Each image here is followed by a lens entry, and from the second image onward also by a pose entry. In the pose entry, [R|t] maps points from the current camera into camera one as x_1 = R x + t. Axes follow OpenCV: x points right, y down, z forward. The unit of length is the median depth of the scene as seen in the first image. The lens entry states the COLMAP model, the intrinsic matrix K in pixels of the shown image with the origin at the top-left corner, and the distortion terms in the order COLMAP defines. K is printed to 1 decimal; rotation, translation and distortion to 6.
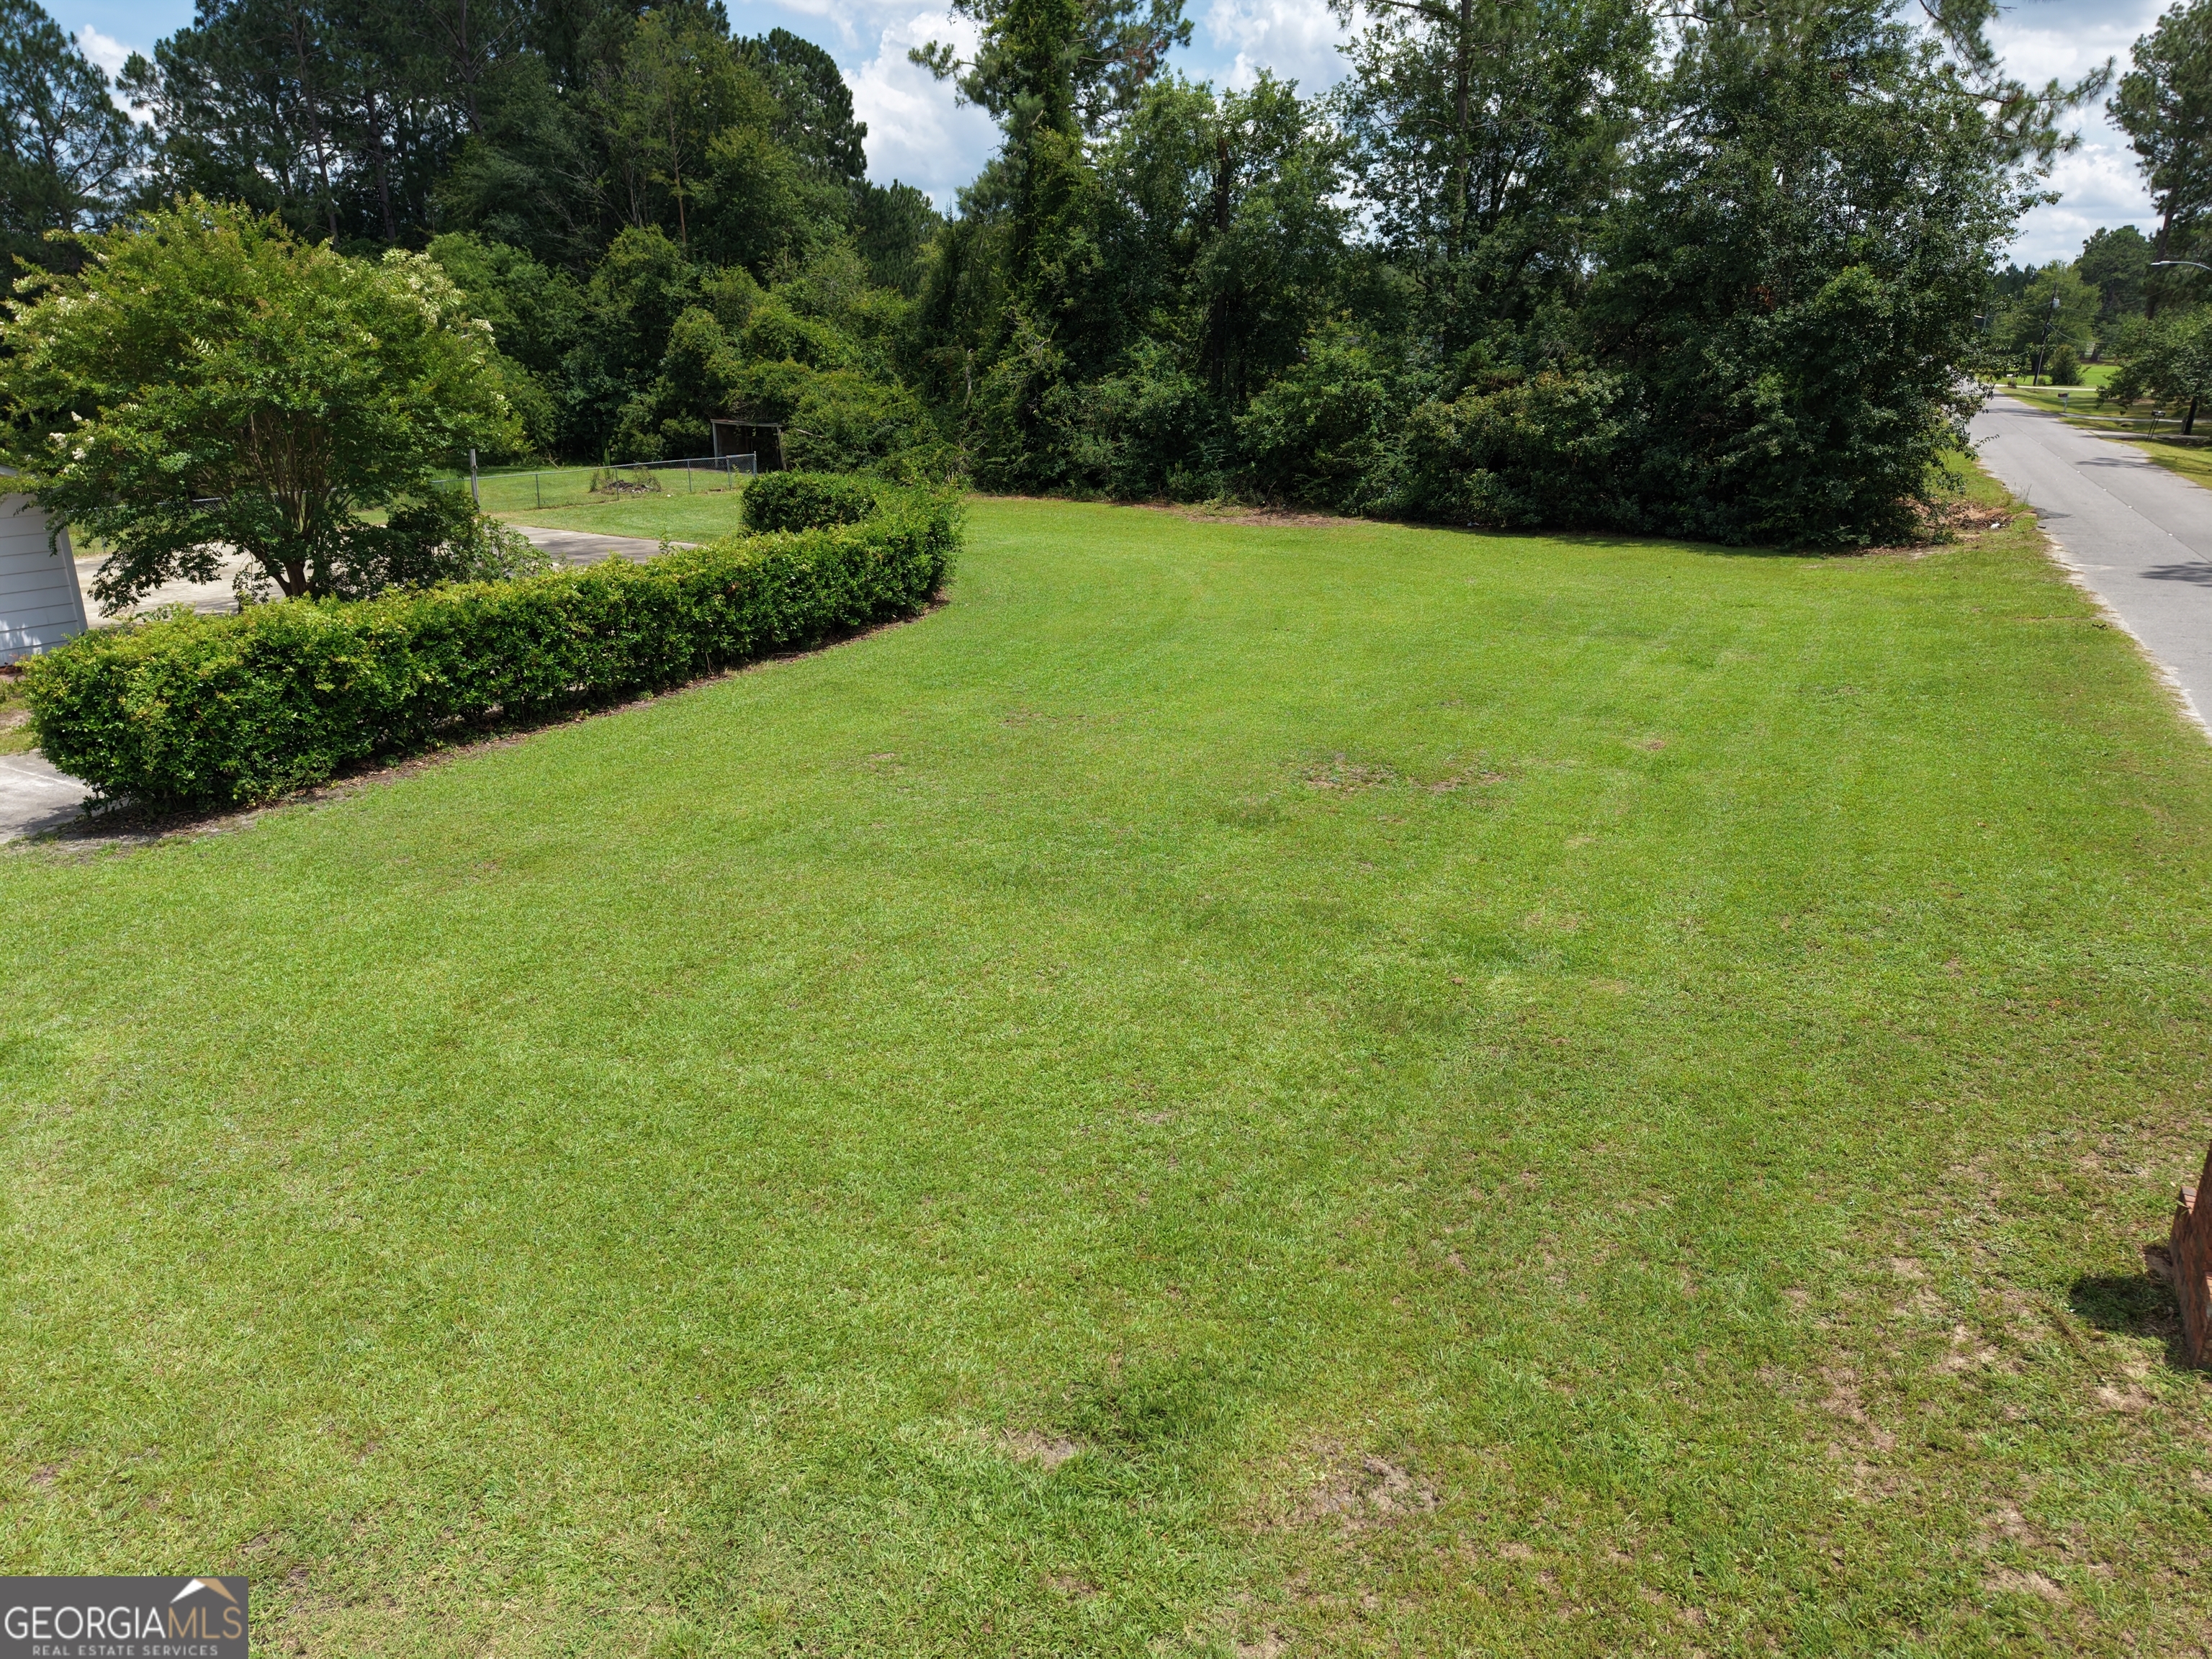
lens RADIAL K [[1491.5, 0, 1101.5], [0, 1491.5, 818.7], [0, 0, 1]] dist [0.007085, -0.009038]
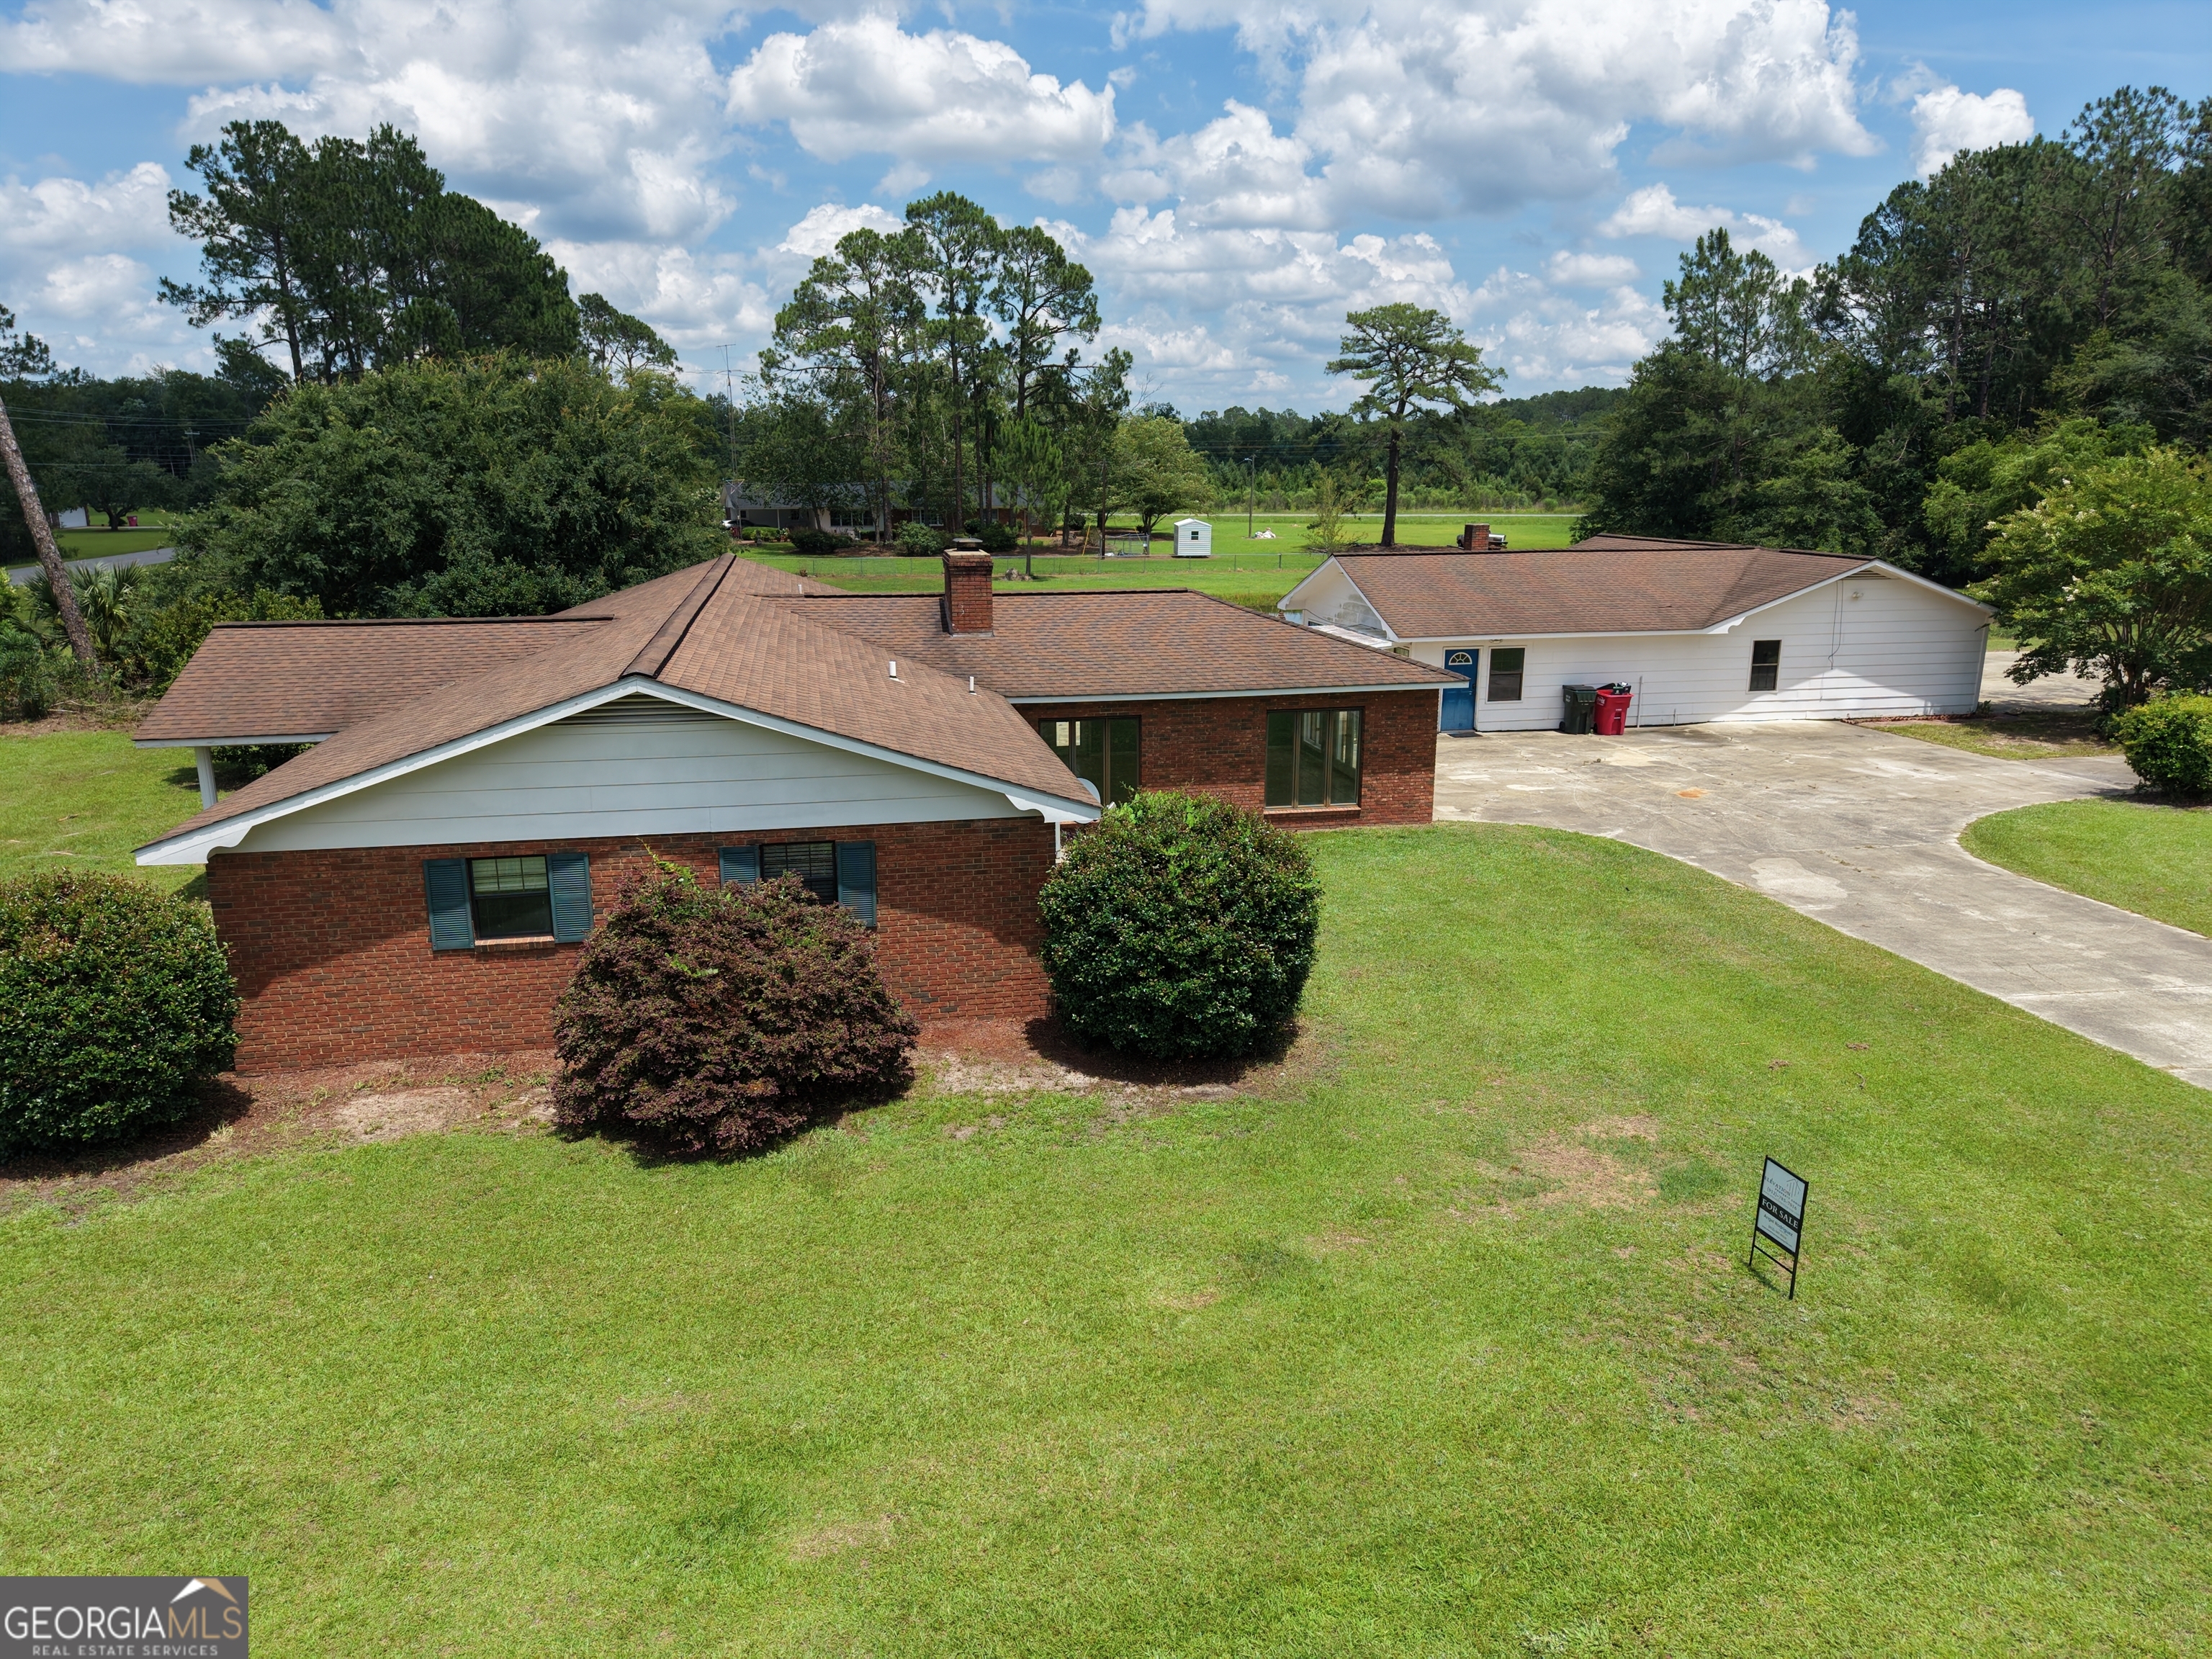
lens RADIAL K [[1491.5, 0, 1101.5], [0, 1491.5, 818.7], [0, 0, 1]] dist [0.007085, -0.009038]
pose [[0.670772, 0.166068, -0.722832, -0.071733], [-0.226295, 0.973962, 0.013768, 0.113400], [0.706297, 0.154338, 0.690886, -0.461694]]
